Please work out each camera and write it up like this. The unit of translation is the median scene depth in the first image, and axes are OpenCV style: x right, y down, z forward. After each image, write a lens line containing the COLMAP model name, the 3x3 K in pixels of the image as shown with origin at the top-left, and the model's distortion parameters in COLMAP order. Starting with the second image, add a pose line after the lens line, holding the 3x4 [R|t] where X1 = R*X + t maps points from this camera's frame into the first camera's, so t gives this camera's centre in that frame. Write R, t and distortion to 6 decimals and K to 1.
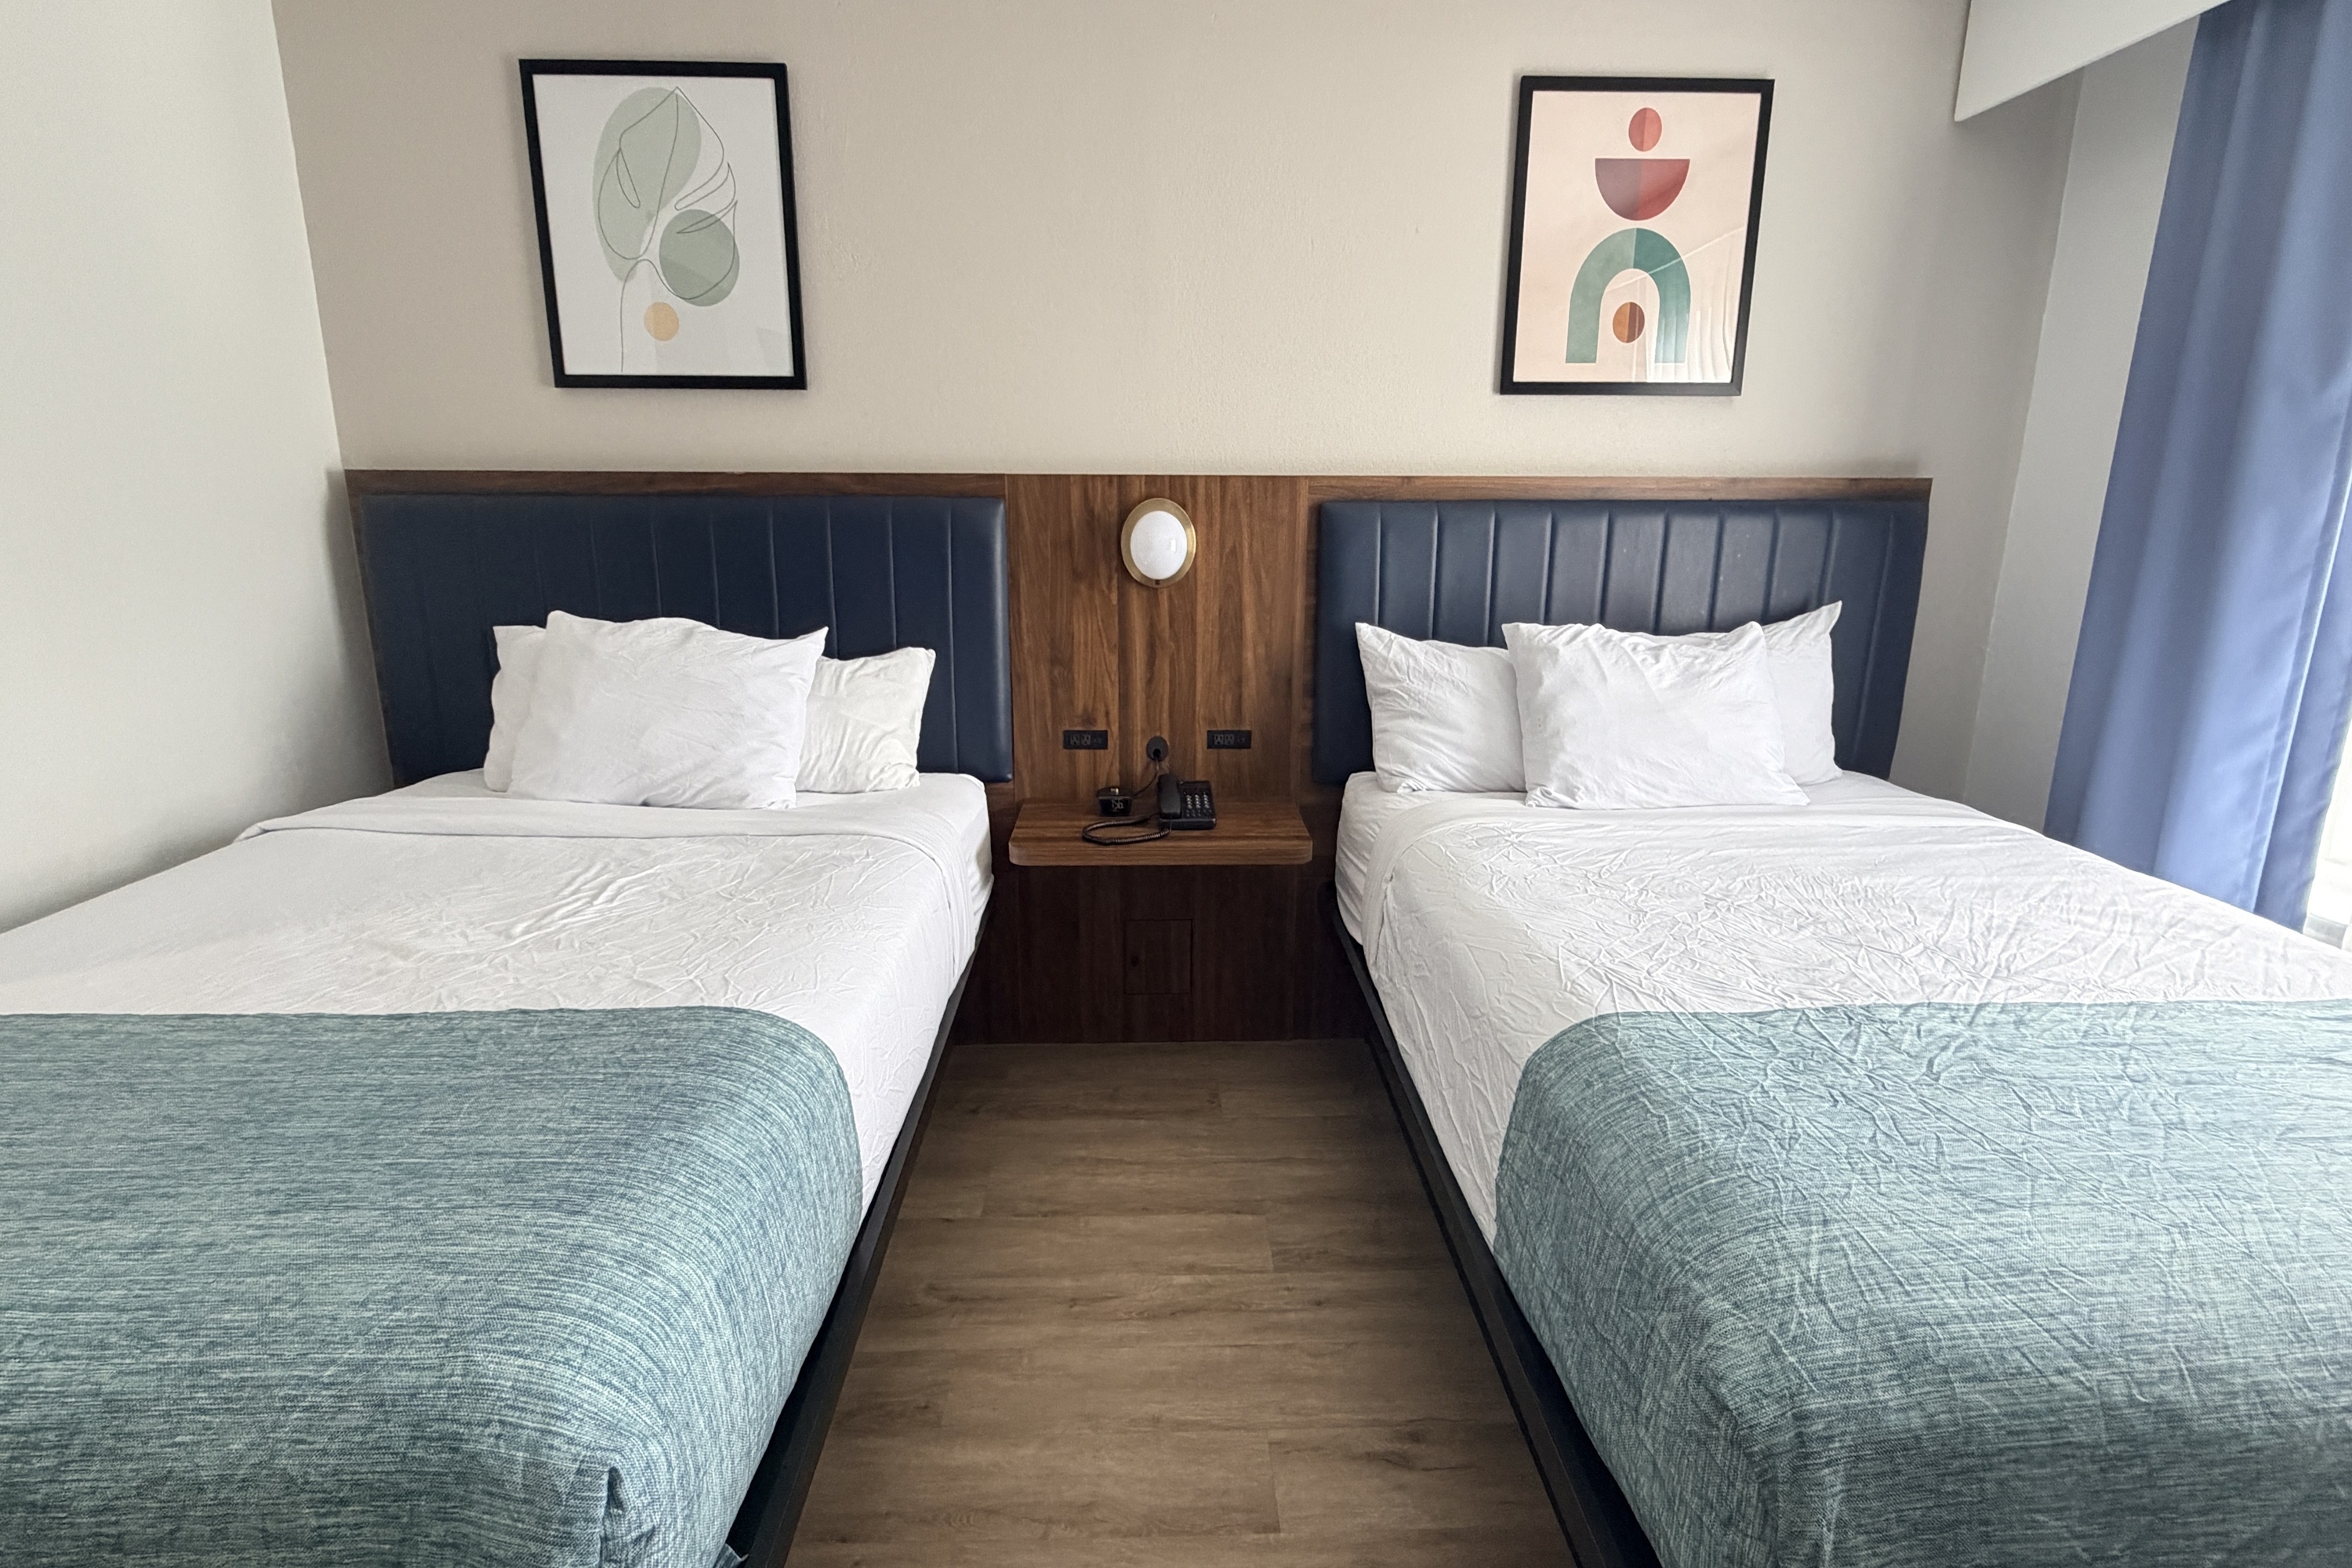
lens RADIAL K [[1001.0, 0, 1175.4], [0, 1001.0, 720.9], [0, 0, 1]] dist [0.000146, 0.000105]
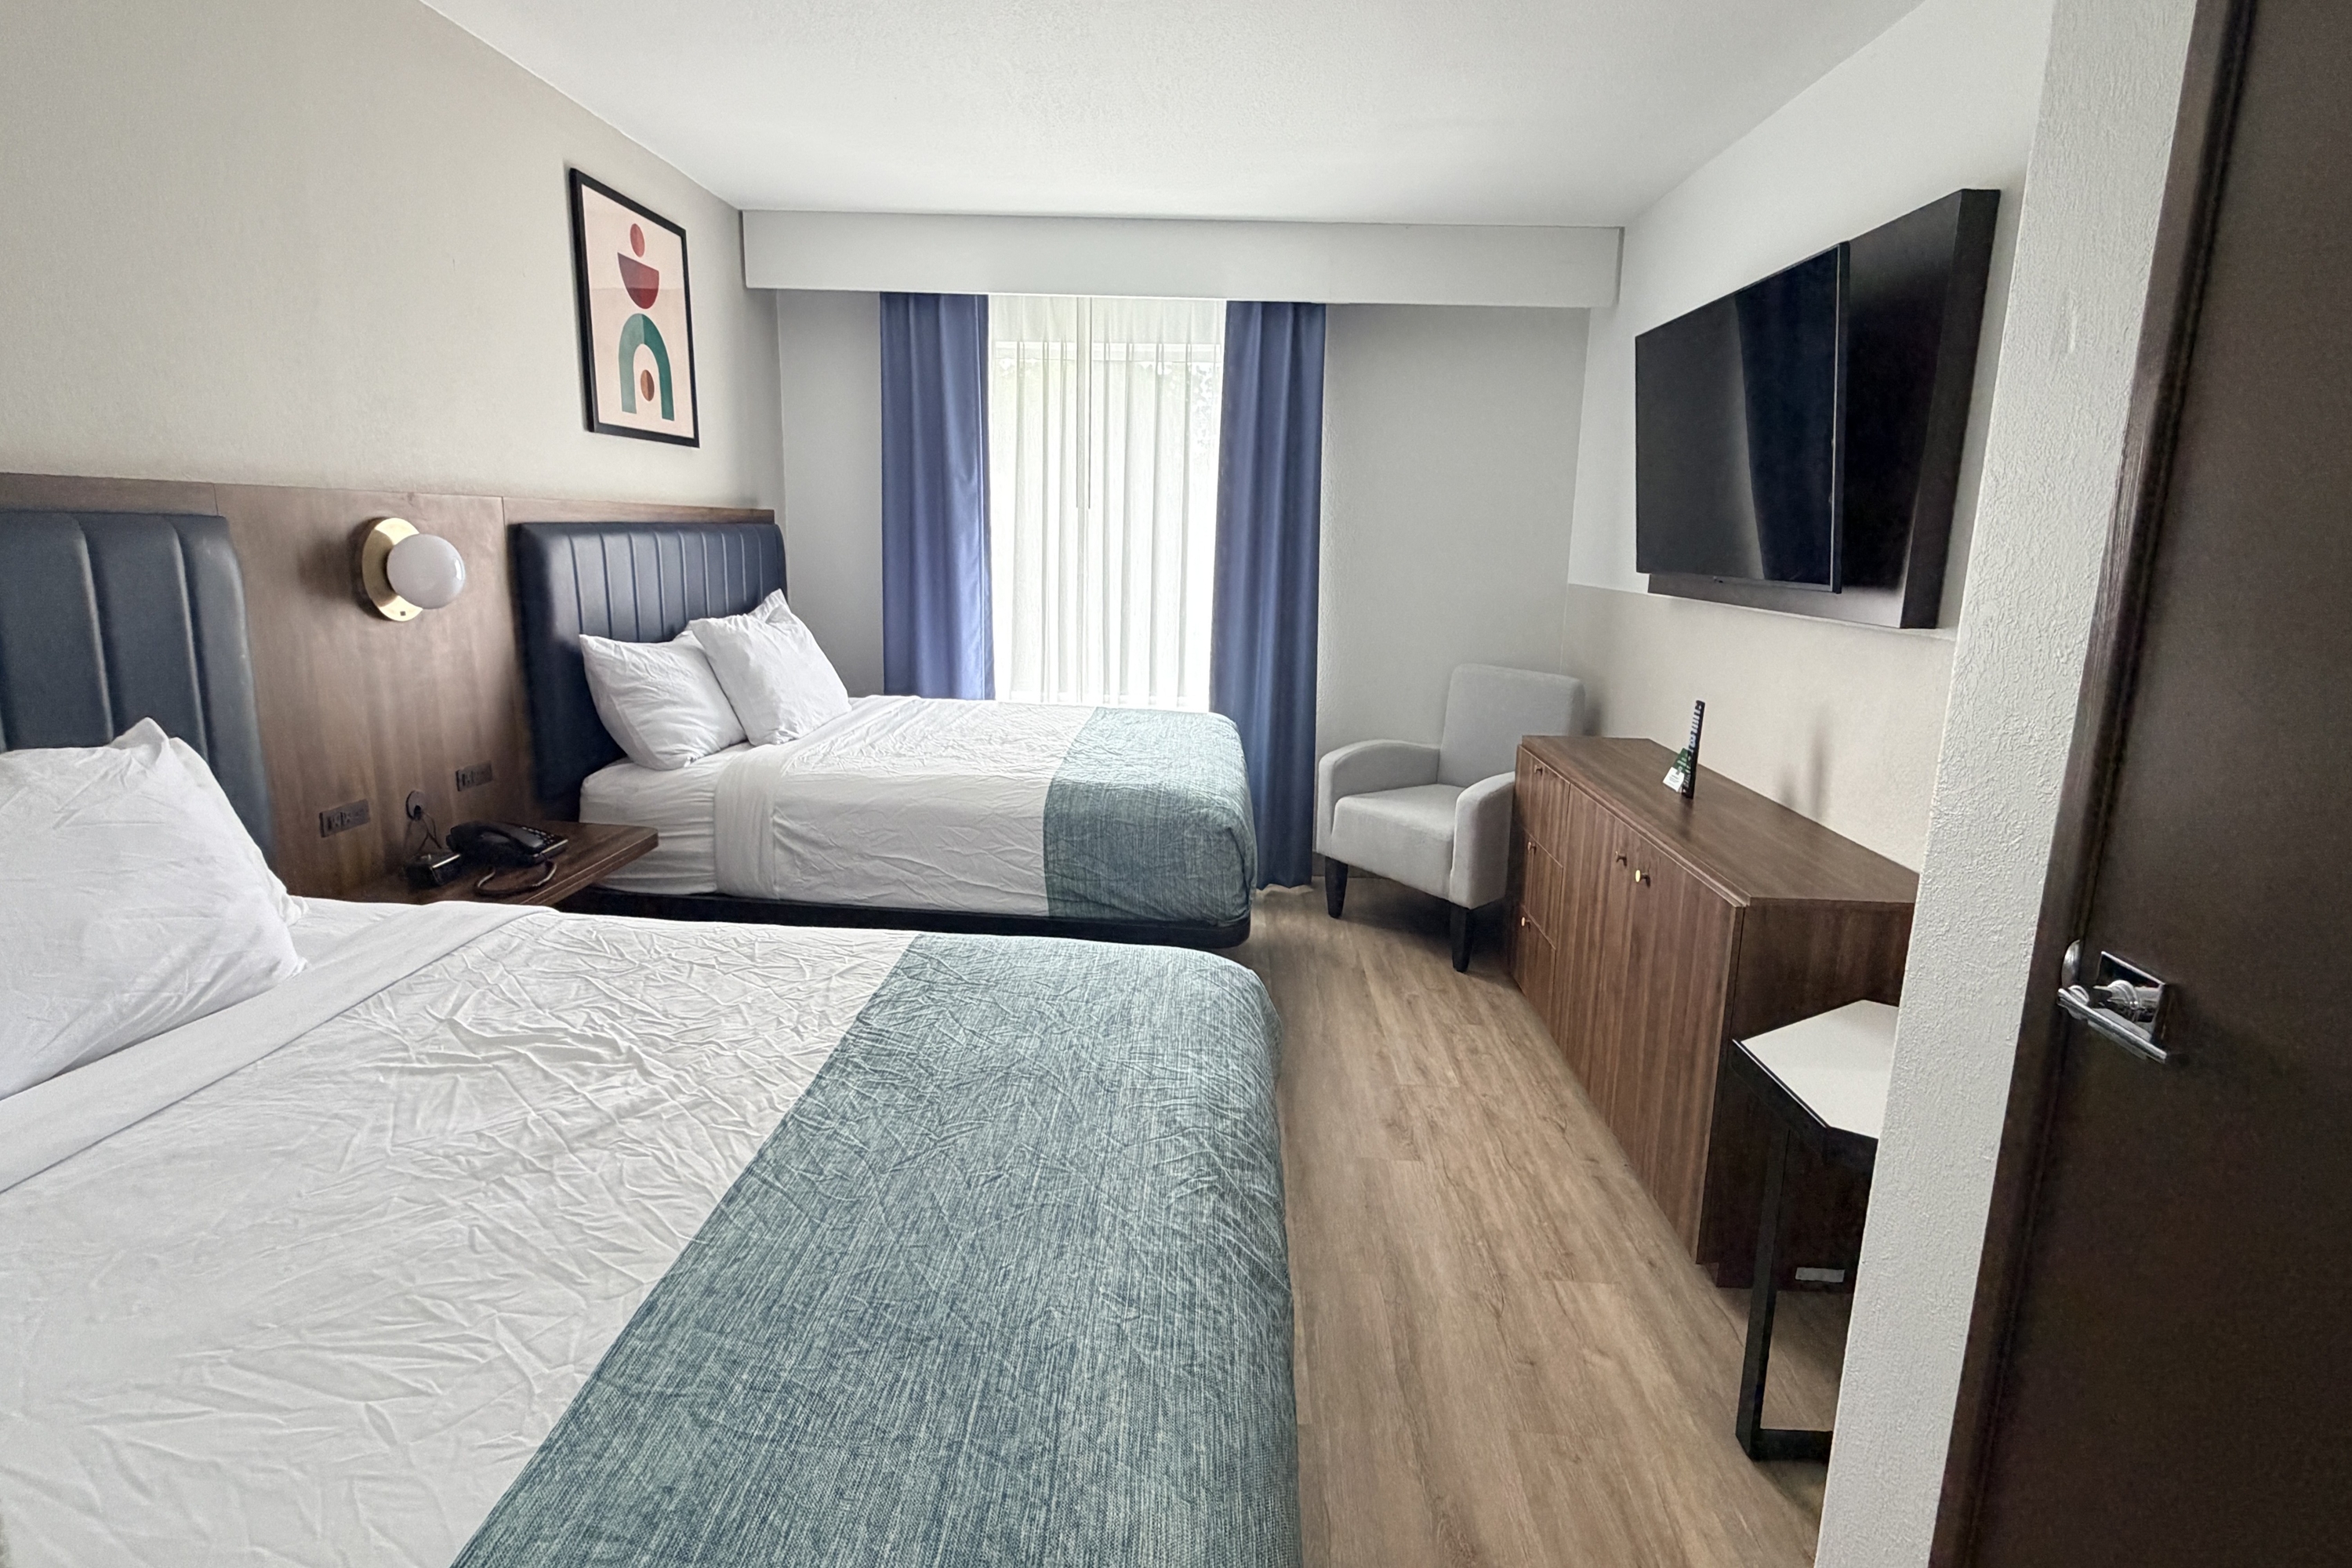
lens RADIAL K [[981.2, 0, 1178.6], [0, 981.2, 741.6], [0, 0, 1]] dist [-0.001201, 0.000183]
pose [[0.083102, -0.211459, 0.973848, -0.859172], [0.194892, 0.961806, 0.192213, -0.067225], [-0.977298, 0.173822, 0.121139, 0.263953]]
